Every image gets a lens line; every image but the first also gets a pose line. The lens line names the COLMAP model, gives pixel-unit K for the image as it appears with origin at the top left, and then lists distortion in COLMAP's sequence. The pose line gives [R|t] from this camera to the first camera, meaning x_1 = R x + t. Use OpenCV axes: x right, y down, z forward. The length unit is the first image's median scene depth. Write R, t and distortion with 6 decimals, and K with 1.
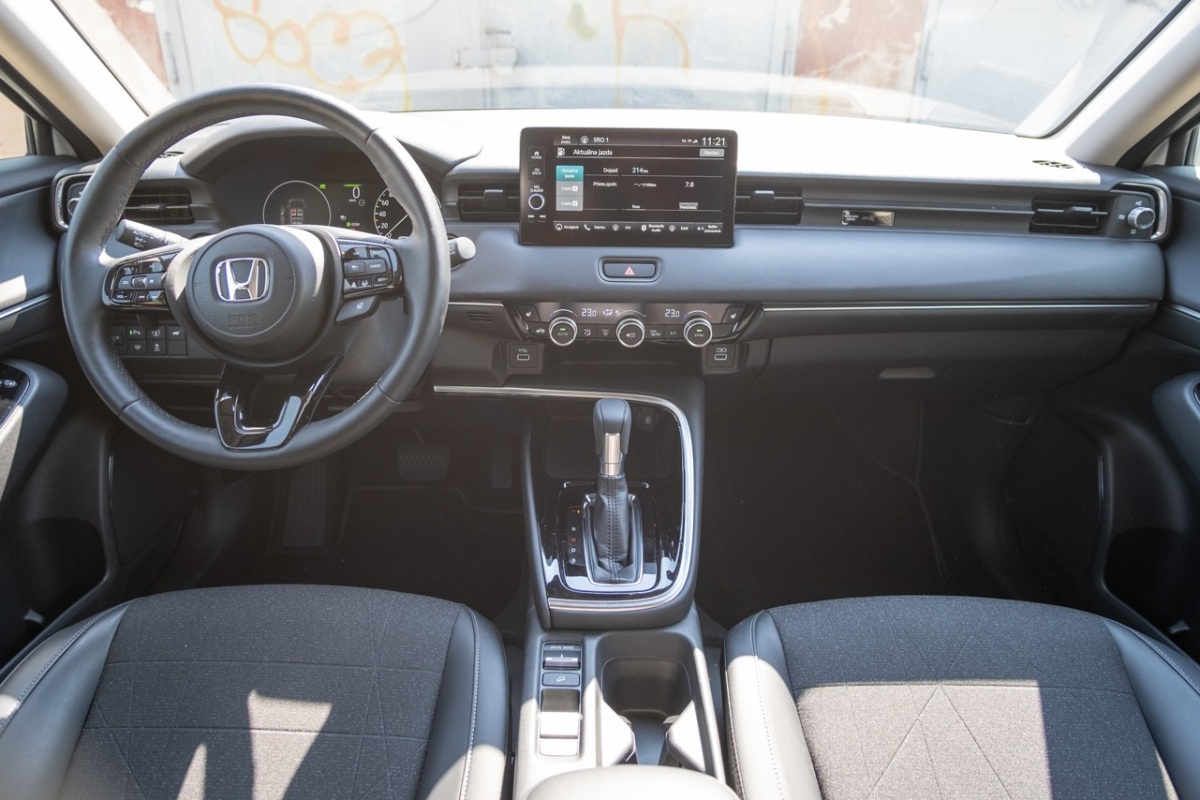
lens RADIAL K [[667.4, 0, 581.2], [0, 667.4, 340.8], [0, 0, 1]] dist [-0.017106, 0.001588]
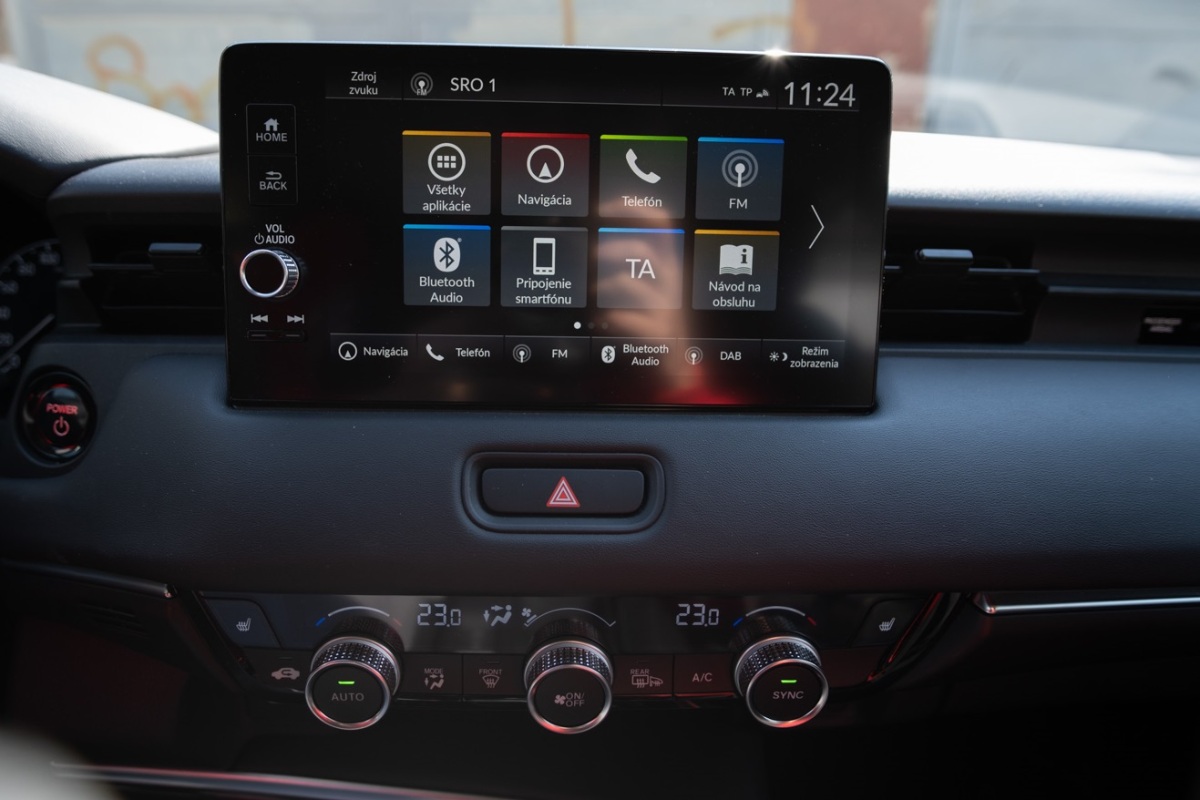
lens RADIAL K [[665.0, 0, 555.8], [0, 665.0, 372.0], [0, 0, 1]] dist [-0.019028, -0.000199]
pose [[0.999716, 0.001338, 0.023783, 0.061572], [0.001258, 0.994063, -0.108796, -0.127073], [-0.023788, 0.108795, 0.993780, 0.687103]]
